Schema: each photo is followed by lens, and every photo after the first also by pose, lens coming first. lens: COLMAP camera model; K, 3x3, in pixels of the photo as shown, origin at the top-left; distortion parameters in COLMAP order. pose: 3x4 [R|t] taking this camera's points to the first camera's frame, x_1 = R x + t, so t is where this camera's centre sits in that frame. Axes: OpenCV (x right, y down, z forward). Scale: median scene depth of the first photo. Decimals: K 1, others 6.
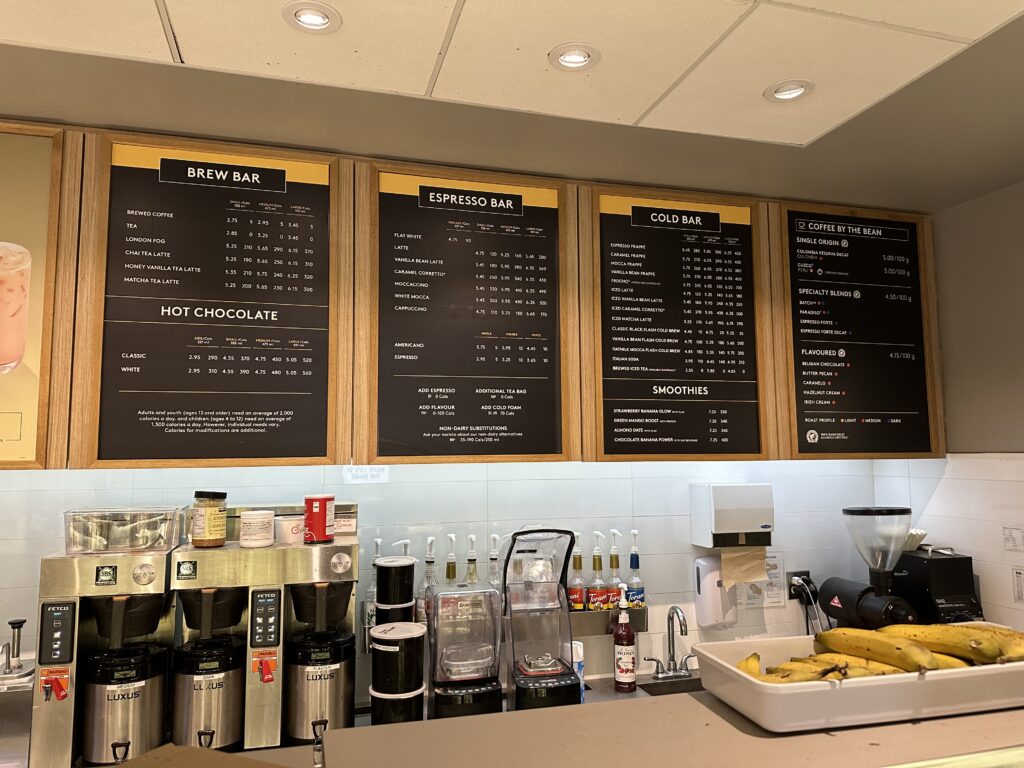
lens RADIAL K [[710.2, 0, 513.5], [0, 710.2, 377.8], [0, 0, 1]] dist [0.081398, -0.112325]
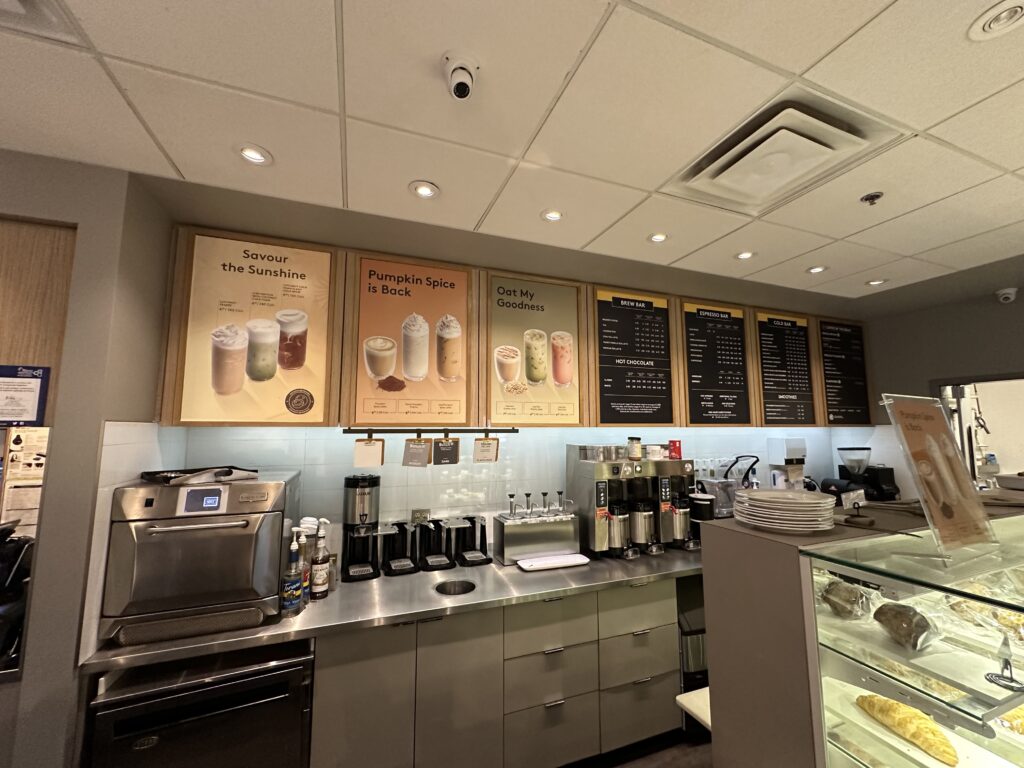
lens RADIAL K [[408.3, 0, 512.8], [0, 408.3, 384.7], [0, 0, 1]] dist [-0.002939, 0.000644]
pose [[0.996604, 0.014617, 0.081037, -0.822002], [-0.014377, 0.999890, -0.003548, -0.005028], [-0.081080, 0.002371, 0.996705, -0.277891]]
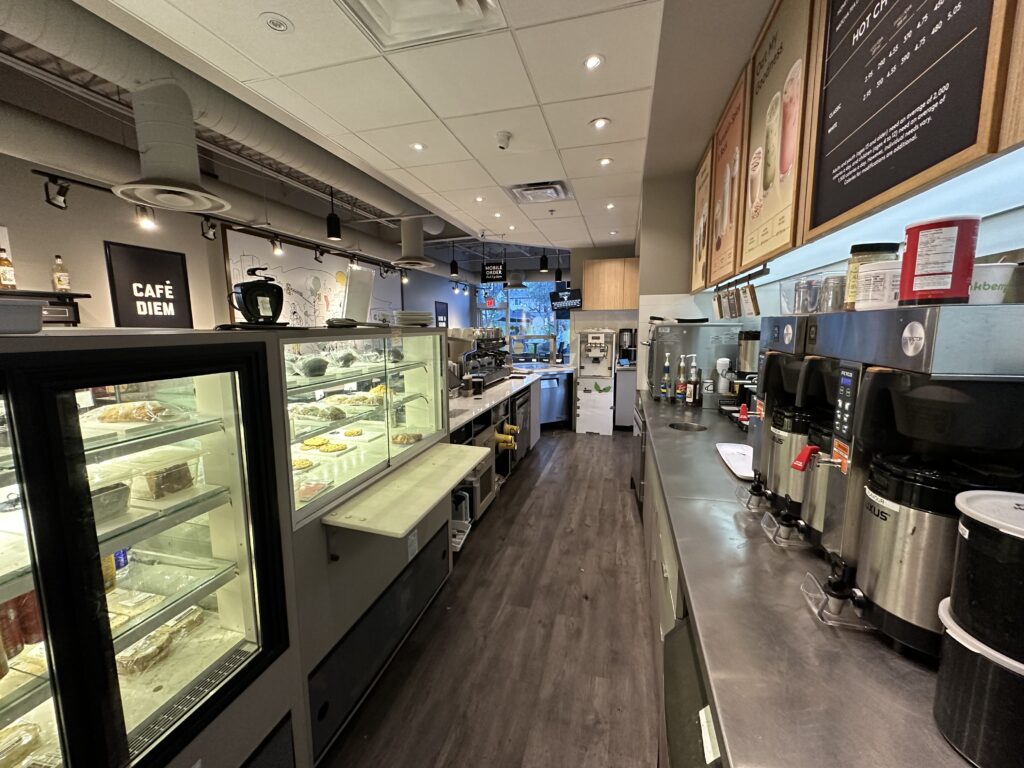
lens RADIAL K [[408.3, 0, 512.5], [0, 408.3, 385.1], [0, 0, 1]] dist [-0.002939, 0.000644]
pose [[-0.518737, 0.130121, -0.844974, 0.171648], [0.099547, 0.990820, 0.091467, 0.203091], [0.849119, -0.036668, -0.526928, 0.785637]]
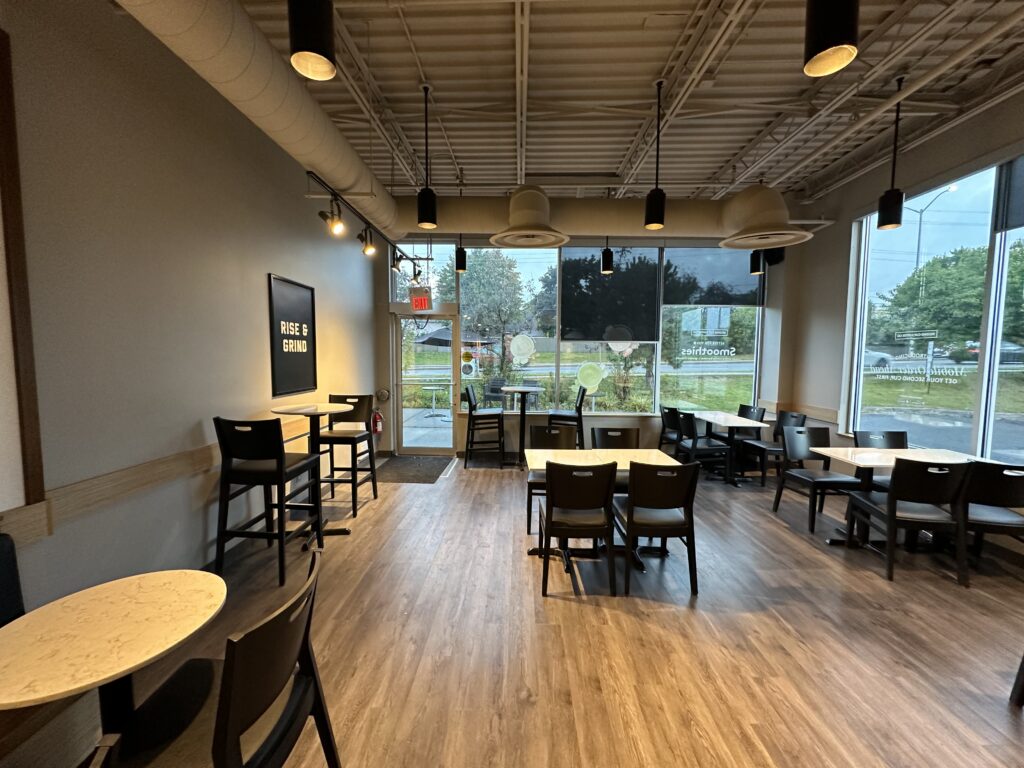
lens RADIAL K [[408.3, 0, 512.9], [0, 408.3, 384.8], [0, 0, 1]] dist [-0.002939, 0.000644]
pose [[-0.293385, 0.074622, -0.953078, -2.074621], [0.094925, 0.994296, 0.048629, 0.025278], [0.951270, -0.076204, -0.298795, -0.981795]]
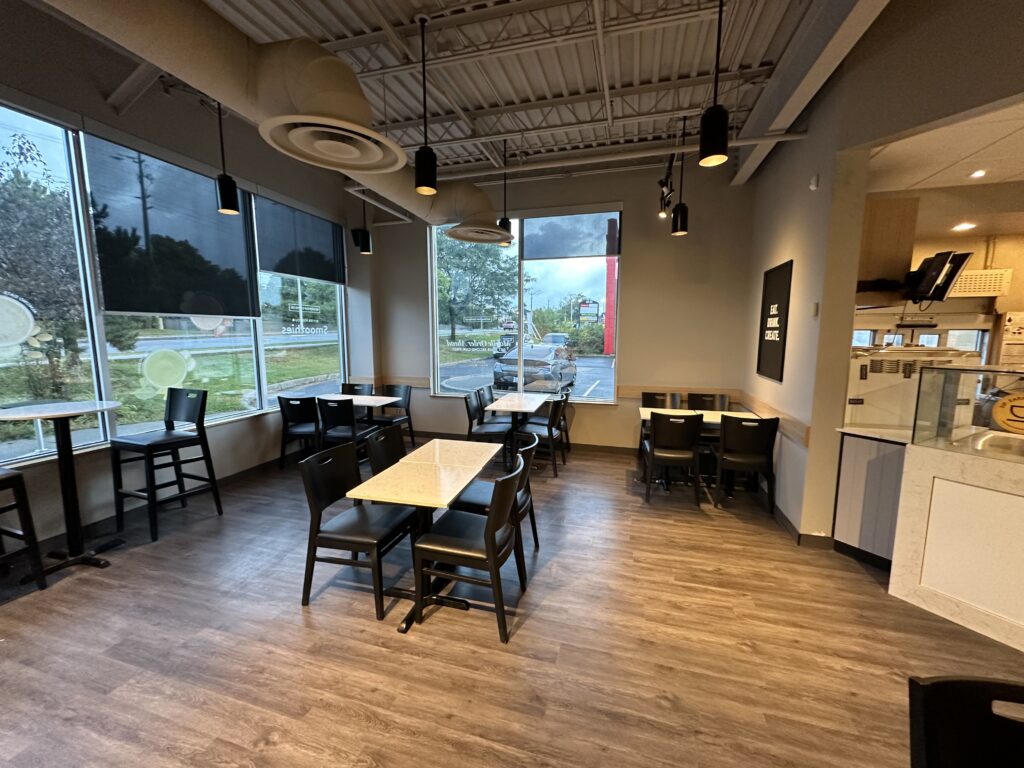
lens RADIAL K [[408.3, 0, 512.4], [0, 408.3, 384.2], [0, 0, 1]] dist [-0.002939, 0.000644]
pose [[0.843945, 0.076590, -0.530934, -2.661793], [0.049800, 0.974294, 0.219707, -0.087488], [0.534114, -0.211861, 0.818436, -1.867398]]
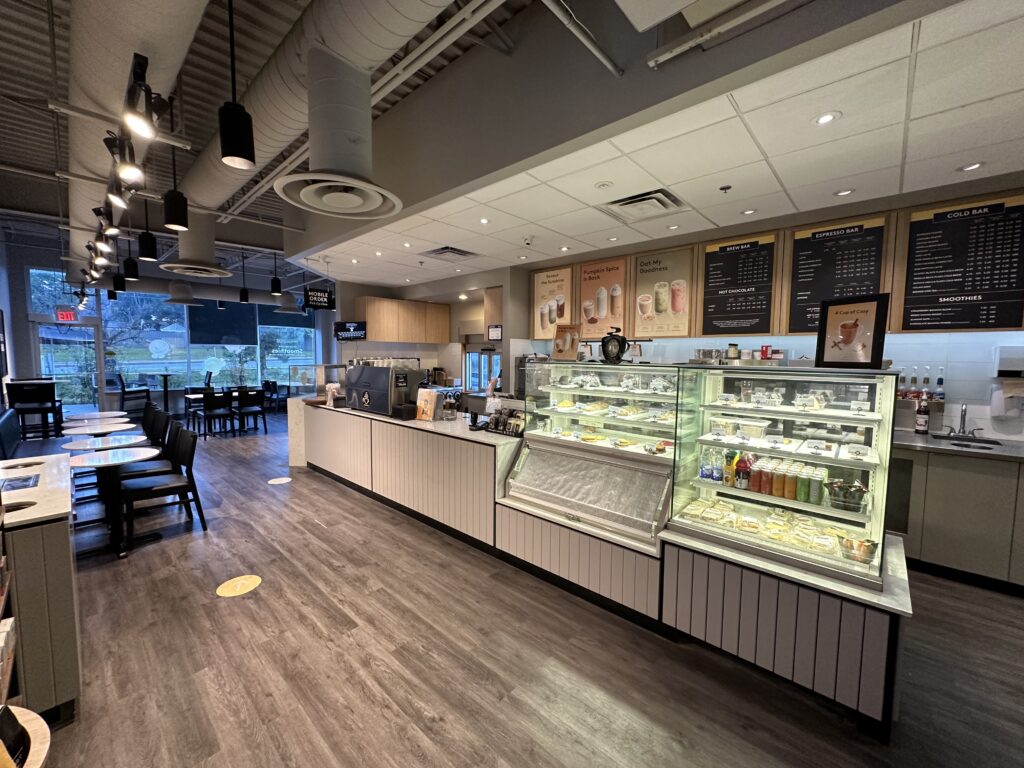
lens RADIAL K [[408.3, 0, 512.5], [0, 408.3, 385.5], [0, 0, 1]] dist [-0.002939, 0.000644]
pose [[0.521475, 0.076853, -0.849799, 0.624938], [0.076273, 0.987750, 0.136133, 0.006630], [0.849851, -0.135807, 0.509225, -0.820149]]
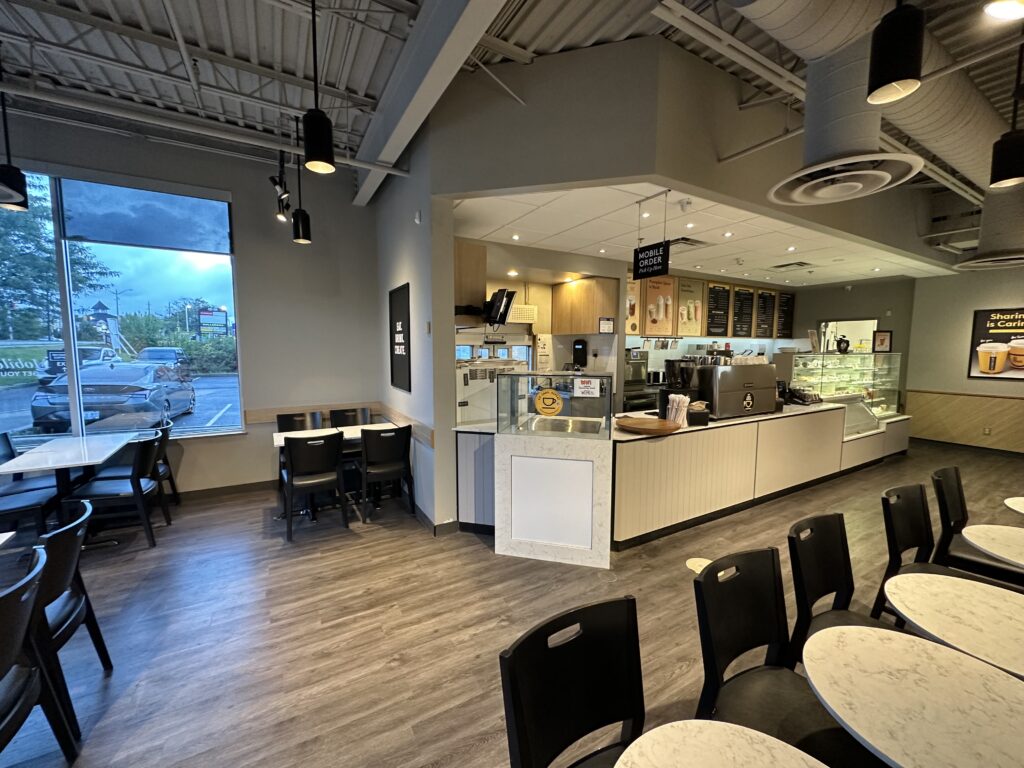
lens RADIAL K [[408.3, 0, 512.4], [0, 408.3, 383.9], [0, 0, 1]] dist [-0.002939, 0.000644]
pose [[0.970746, -0.010004, 0.239899, -2.618508], [-0.037113, 0.980873, 0.191079, -0.081078], [-0.237222, -0.194393, 0.951807, -1.777131]]
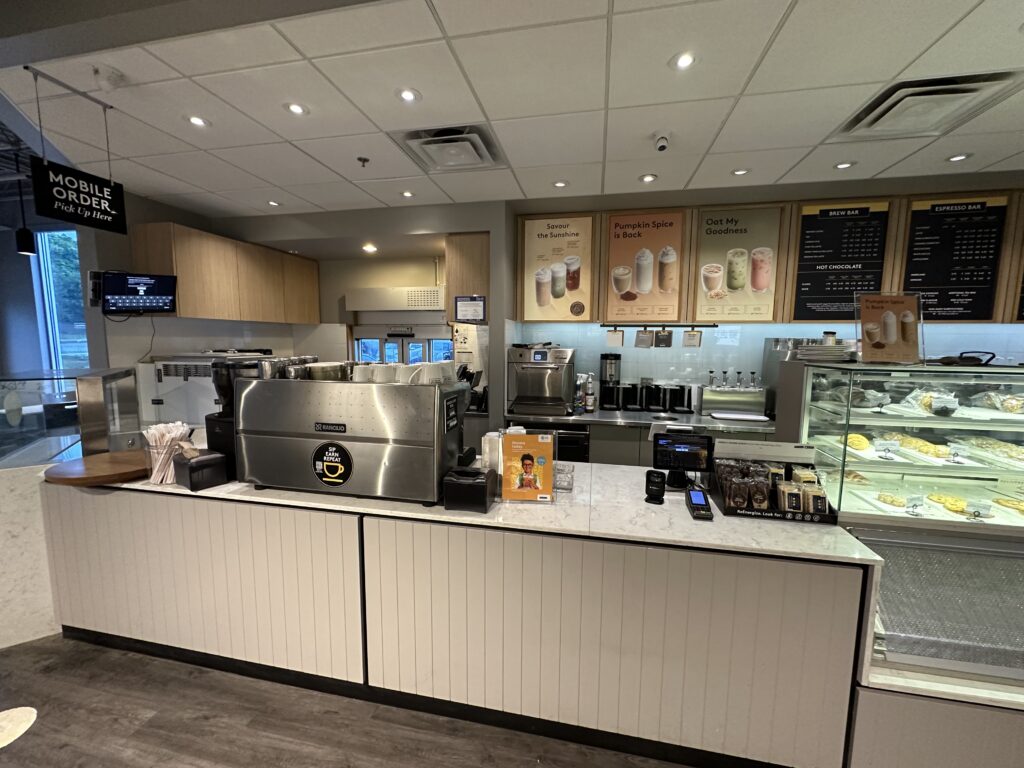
lens RADIAL K [[408.3, 0, 512.6], [0, 408.3, 384.2], [0, 0, 1]] dist [-0.002939, 0.000644]
pose [[0.884142, 0.065906, -0.462546, -0.679803], [0.033889, 0.978347, 0.204177, -0.010379], [0.465987, -0.196196, 0.862765, -0.901553]]
